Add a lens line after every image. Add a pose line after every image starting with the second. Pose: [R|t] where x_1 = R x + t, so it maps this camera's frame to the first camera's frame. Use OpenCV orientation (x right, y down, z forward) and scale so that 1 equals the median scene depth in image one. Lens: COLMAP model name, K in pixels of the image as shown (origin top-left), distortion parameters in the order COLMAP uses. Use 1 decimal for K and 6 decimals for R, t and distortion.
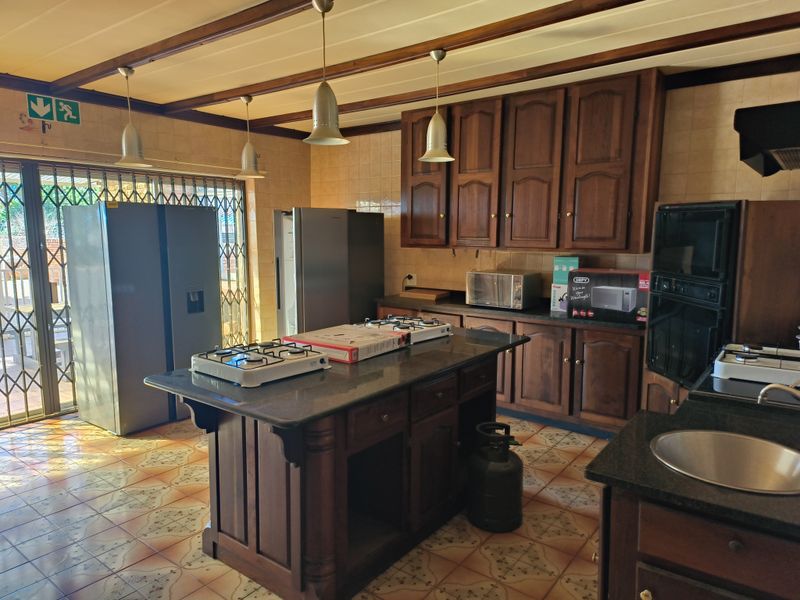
lens RADIAL K [[571.3, 0, 398.9], [0, 571.3, 313.4], [0, 0, 1]] dist [0.070572, -0.071033]
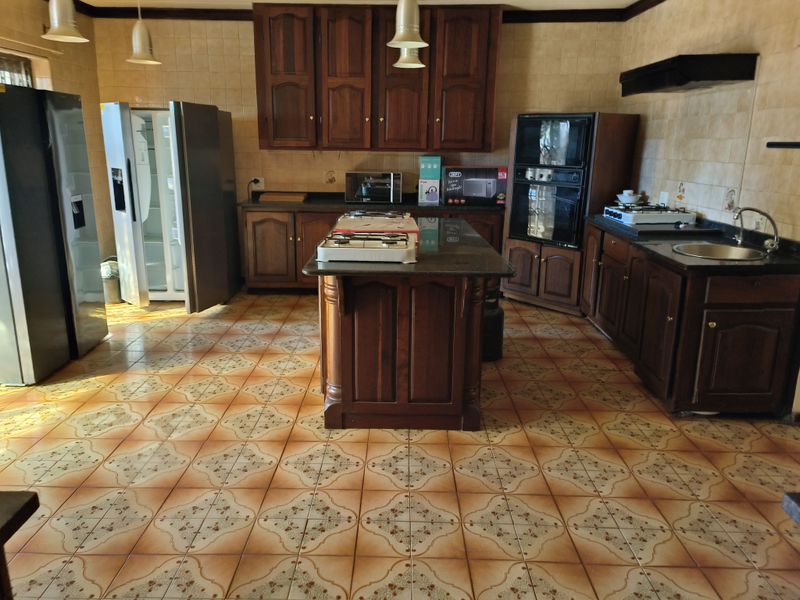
lens RADIAL K [[571.3, 0, 398.9], [0, 571.3, 313.4], [0, 0, 1]] dist [0.070572, -0.071033]
pose [[0.781106, -0.168525, 0.601226, -0.561168], [0.081462, 0.982163, 0.169468, 0.017257], [-0.619062, -0.083395, 0.780902, 0.057160]]
